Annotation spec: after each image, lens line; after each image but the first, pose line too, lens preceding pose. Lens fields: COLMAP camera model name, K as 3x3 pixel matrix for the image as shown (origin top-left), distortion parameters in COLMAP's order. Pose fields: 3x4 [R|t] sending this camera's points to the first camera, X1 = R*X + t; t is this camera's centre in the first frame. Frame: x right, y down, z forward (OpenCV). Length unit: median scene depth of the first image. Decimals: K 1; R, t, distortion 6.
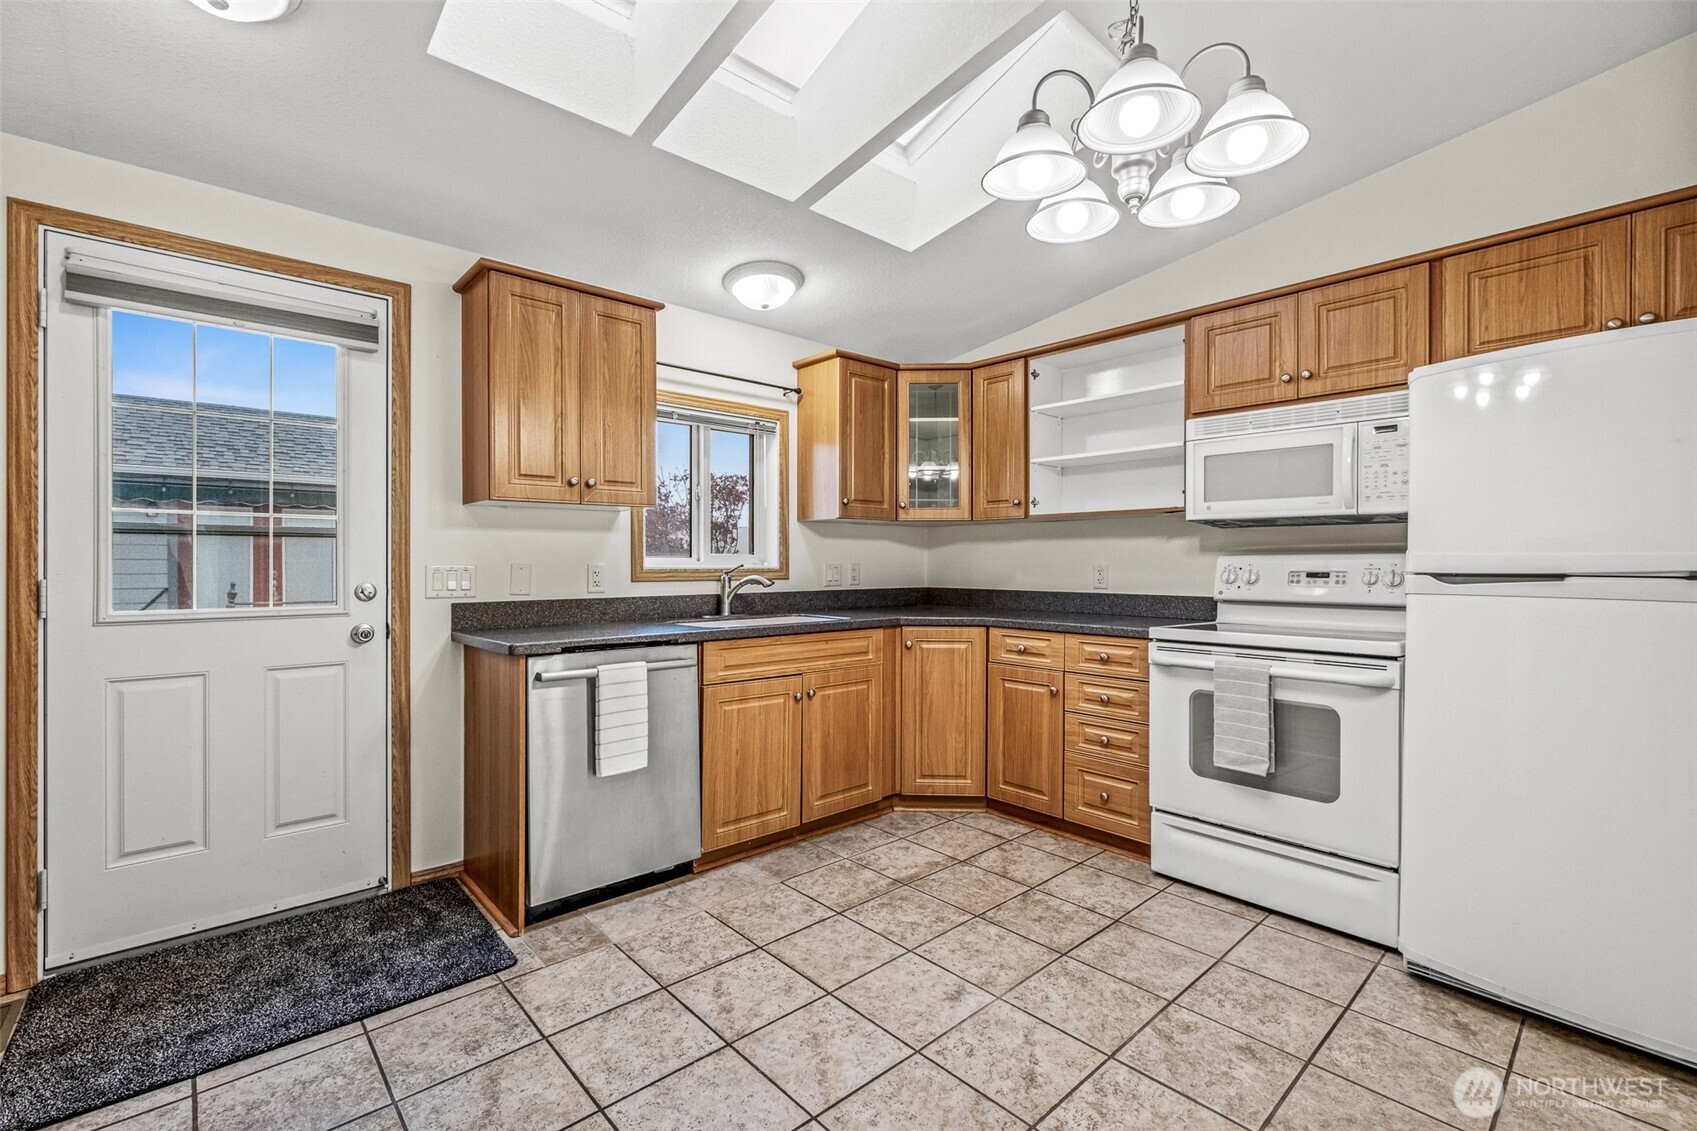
lens RADIAL K [[742.4, 0, 862.7], [0, 742.4, 568.4], [0, 0, 1]] dist [-0.001099, -0.000184]
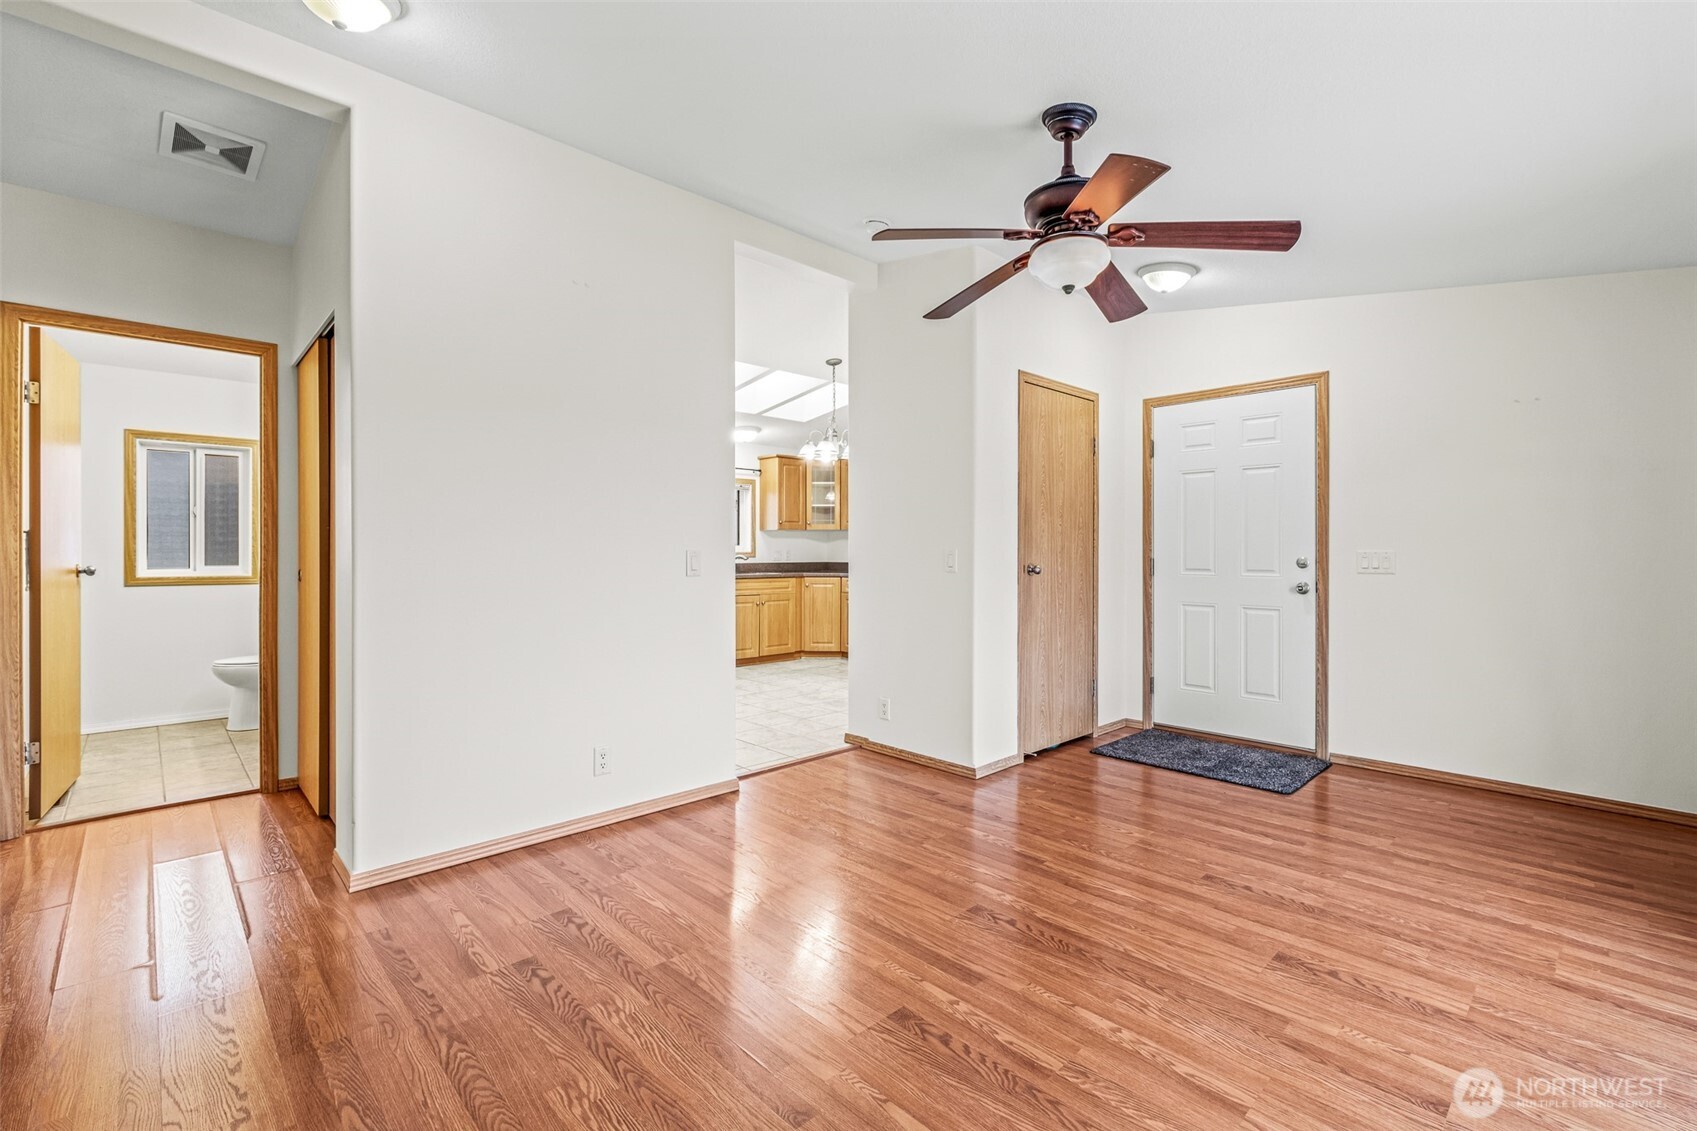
lens RADIAL K [[742.4, 0, 850.3], [0, 742.4, 554.0], [0, 0, 1]] dist [-0.001099, -0.000184]
pose [[0.999898, 0.000370, 0.014291, 0.151315], [-0.000368, 1.000000, -0.000148, 0.005074], [-0.014291, 0.000143, 0.999898, -1.209766]]
